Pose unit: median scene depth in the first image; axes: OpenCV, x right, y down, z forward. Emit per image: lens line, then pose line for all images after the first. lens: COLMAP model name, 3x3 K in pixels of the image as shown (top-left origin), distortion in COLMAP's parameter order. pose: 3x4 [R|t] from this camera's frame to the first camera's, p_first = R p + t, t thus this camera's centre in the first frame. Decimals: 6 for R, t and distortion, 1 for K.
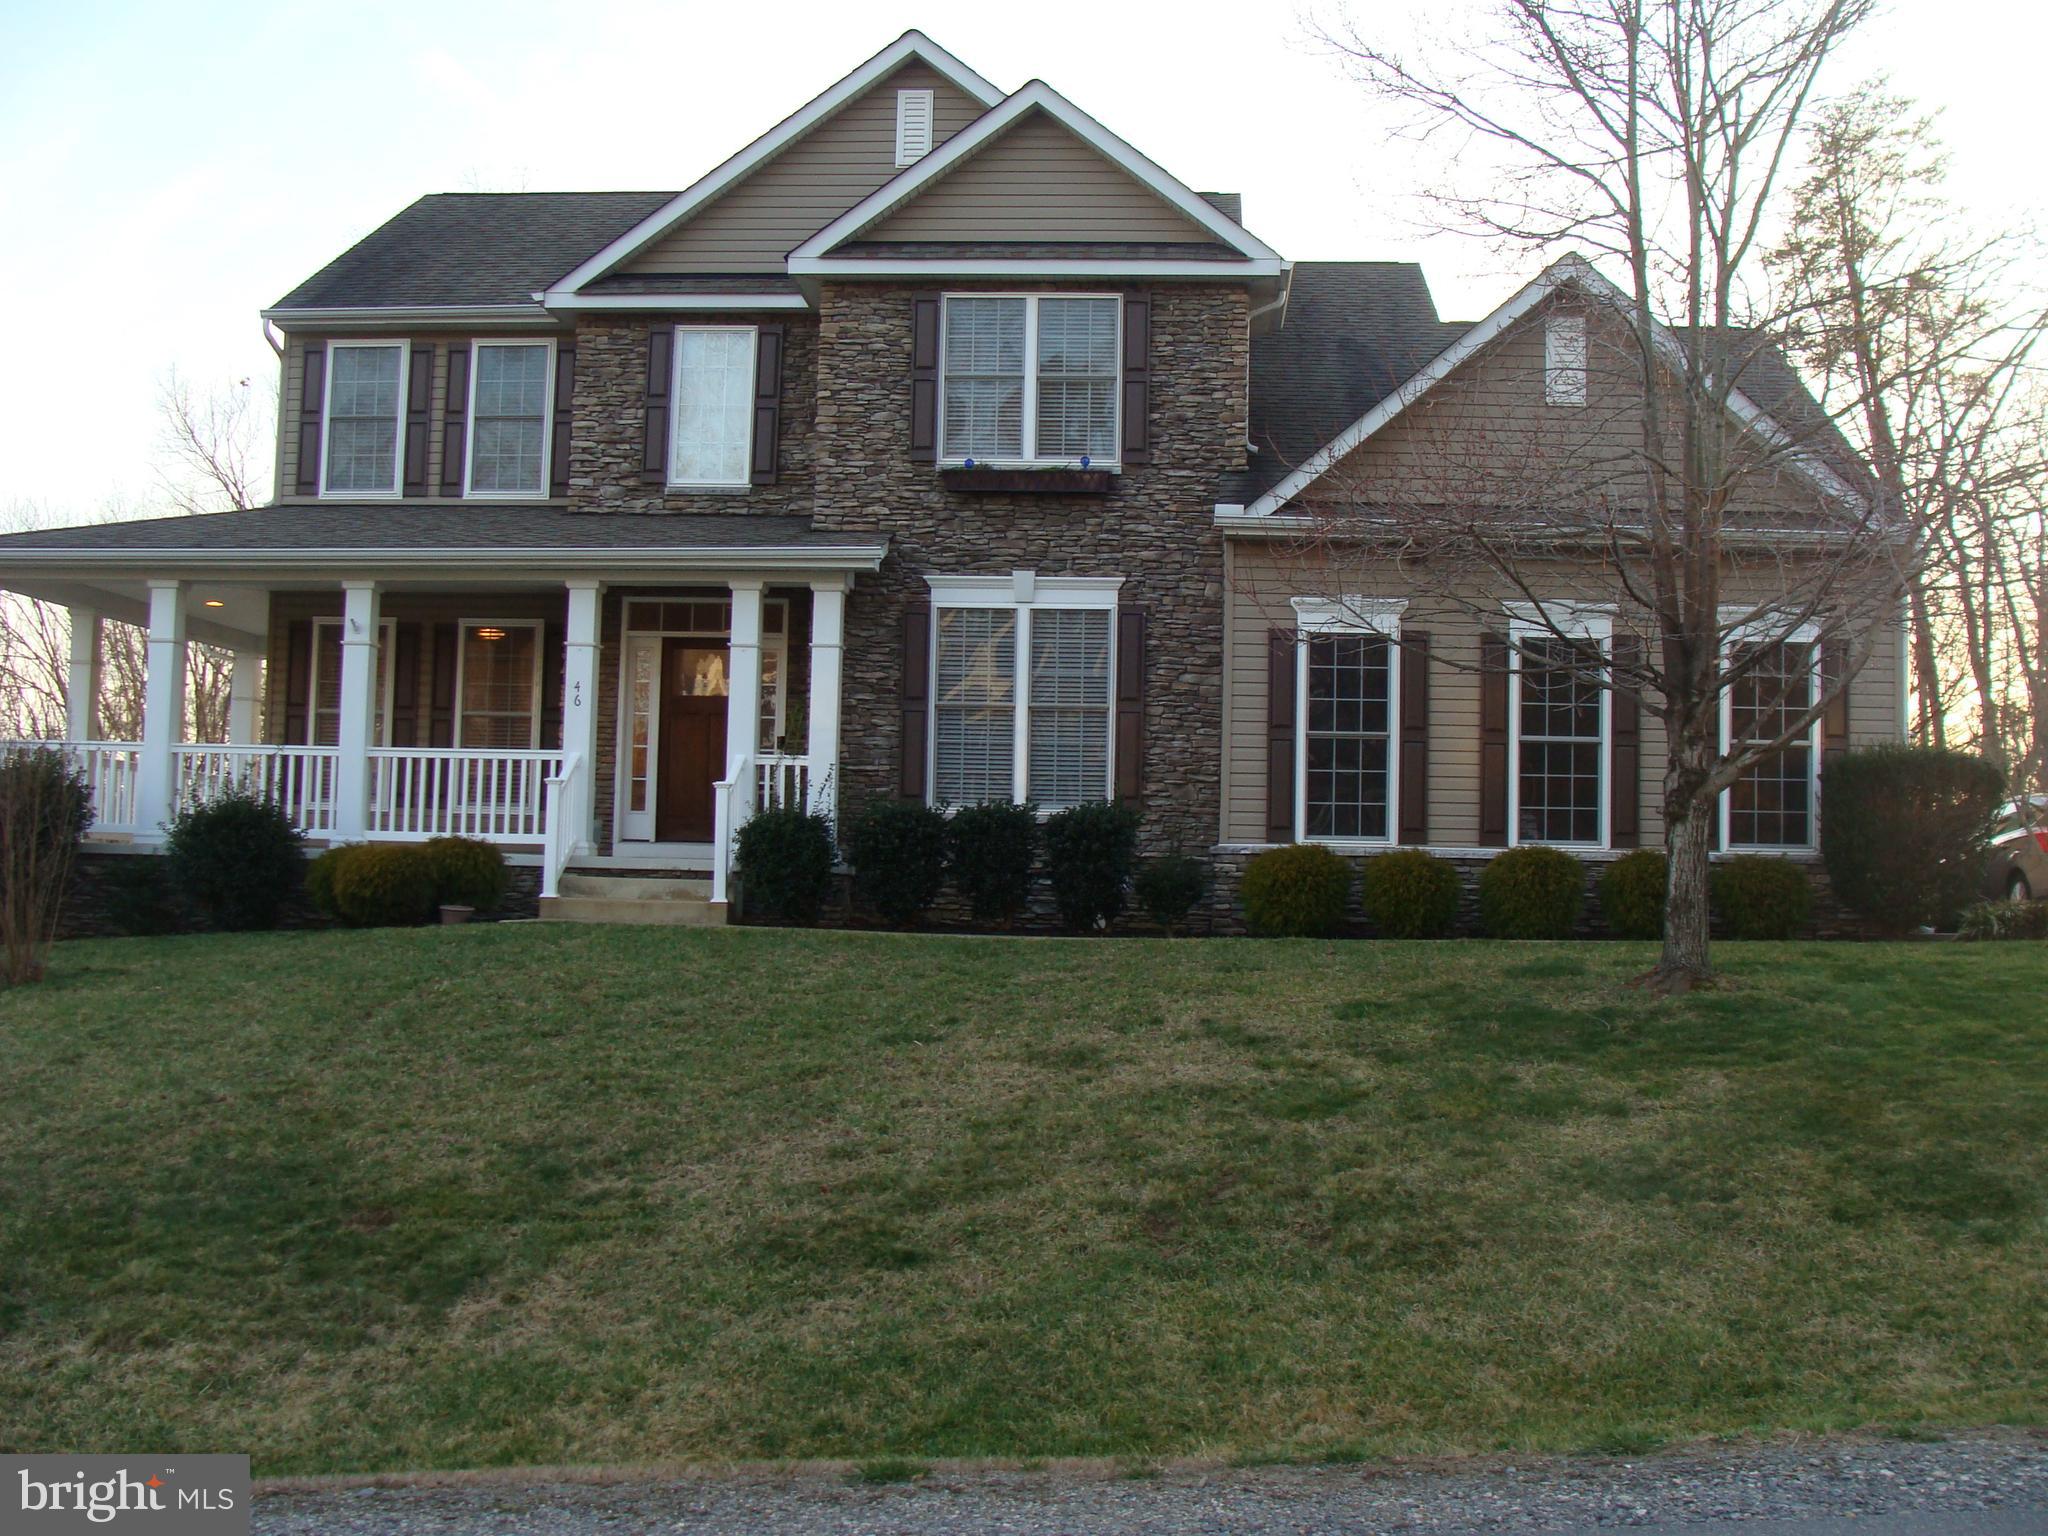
lens RADIAL K [[2303.9, 0, 1068.5], [0, 2303.9, 767.3], [0, 0, 1]] dist [-0.204400, 0.232820]
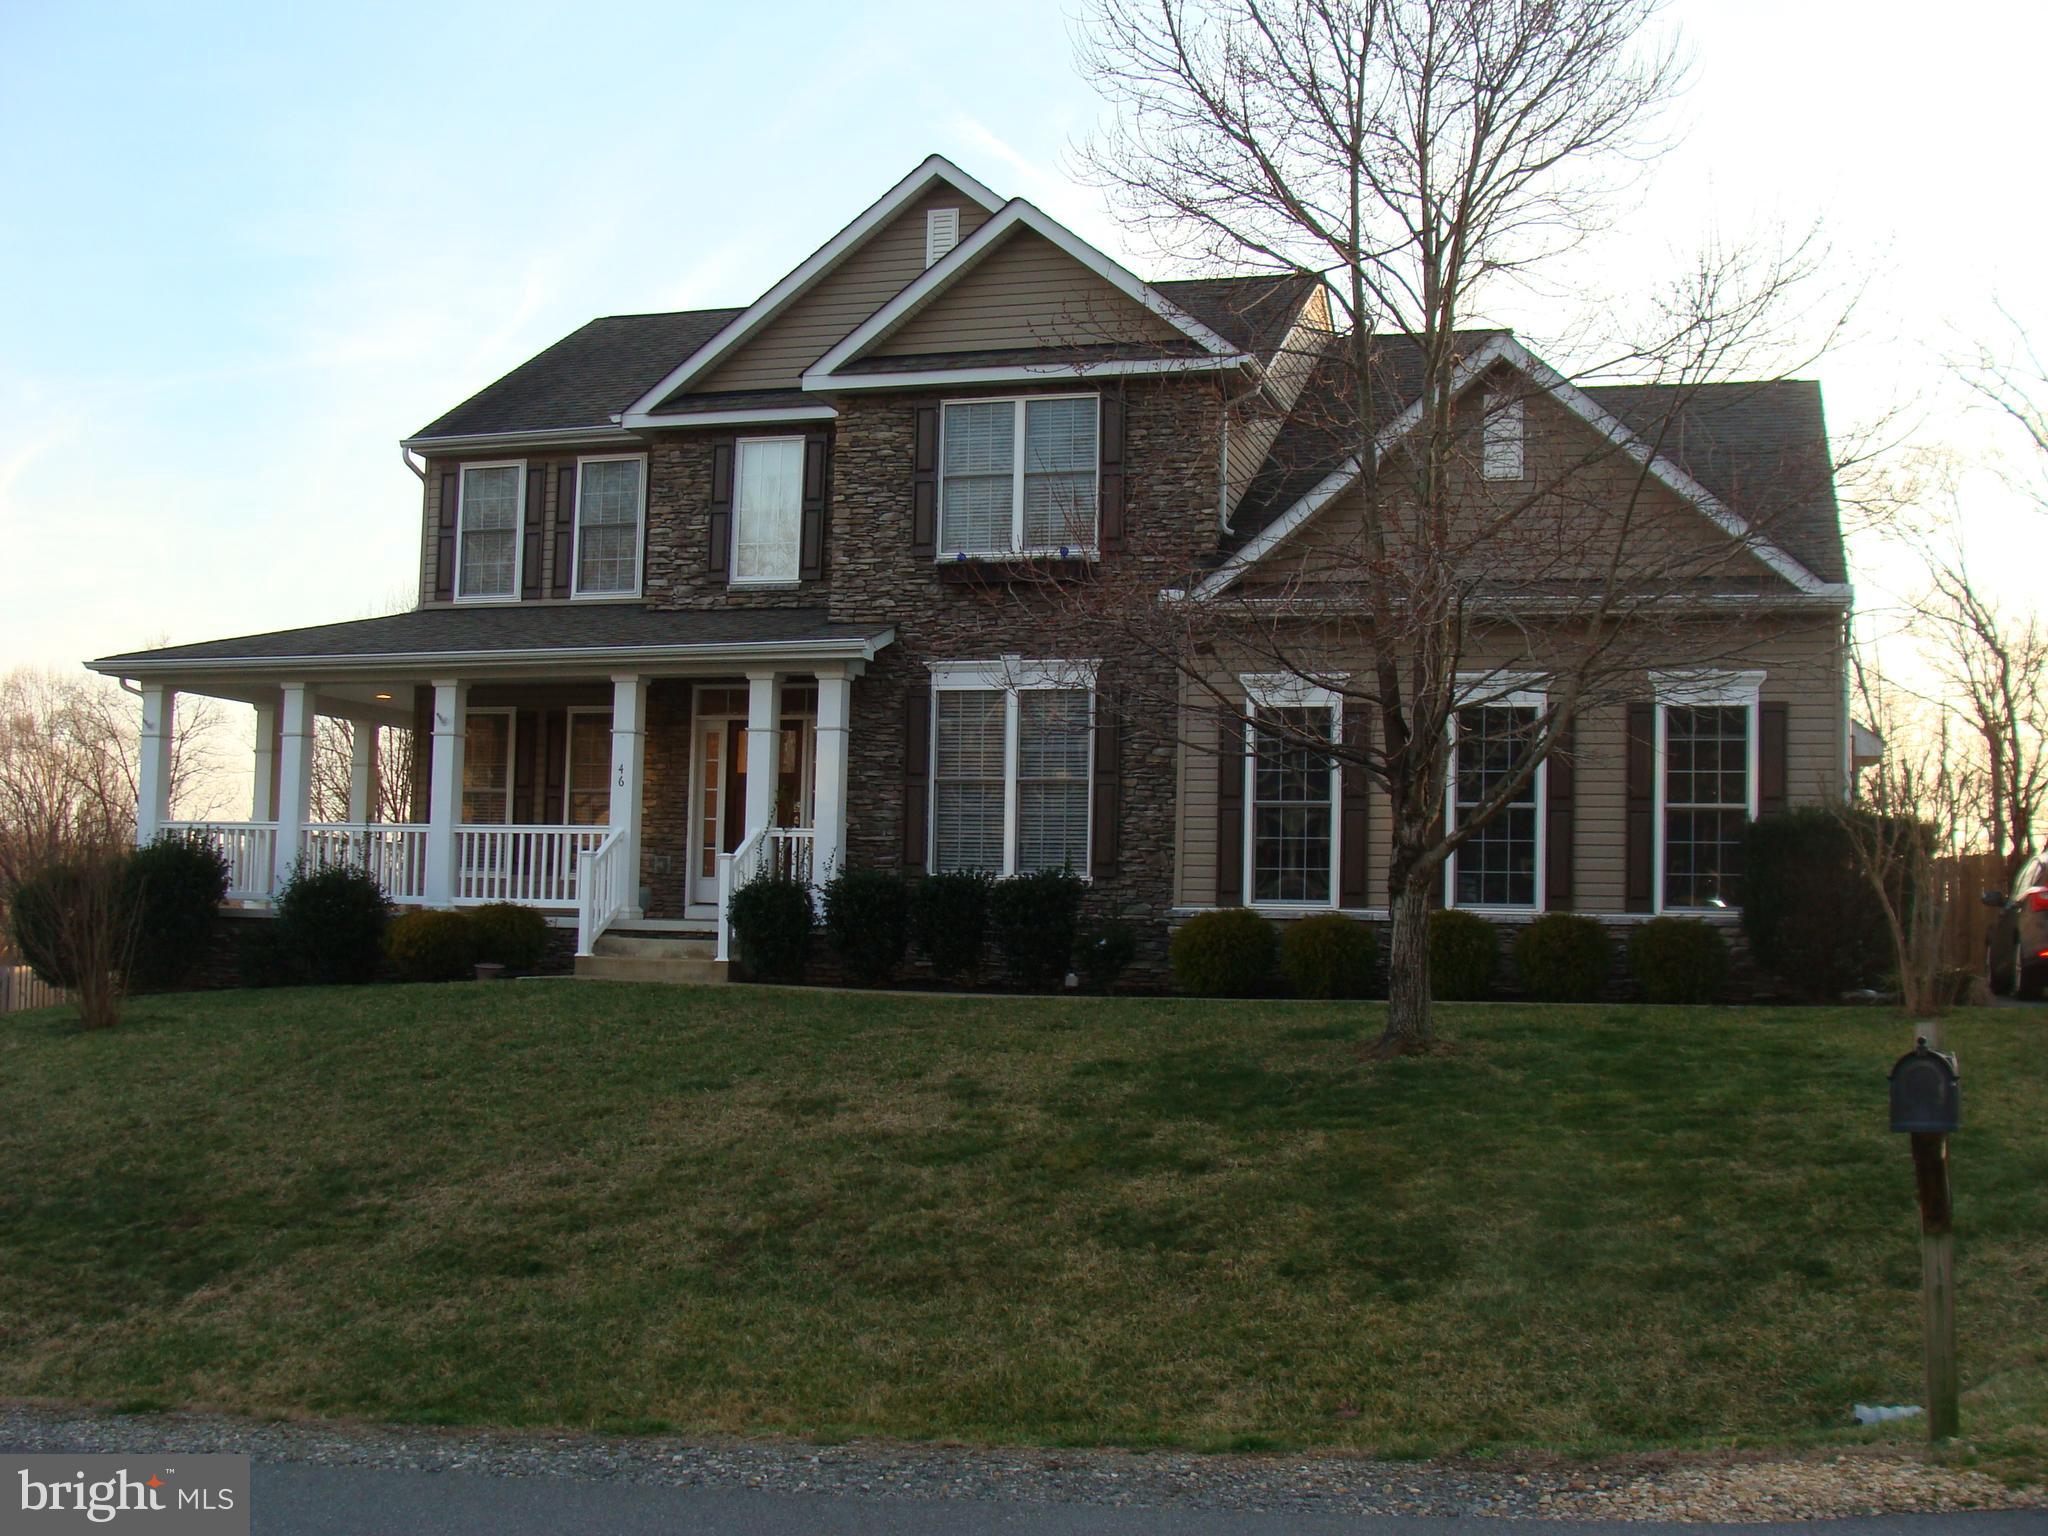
lens RADIAL K [[2308.7, 0, 1025.5], [0, 2308.7, 809.7], [0, 0, 1]] dist [-0.213548, 0.246254]
pose [[0.970509, -0.012281, -0.240753, 0.245670], [0.012515, 0.999922, -0.000556, -0.011835], [0.240741, -0.002474, 0.970586, -0.051270]]
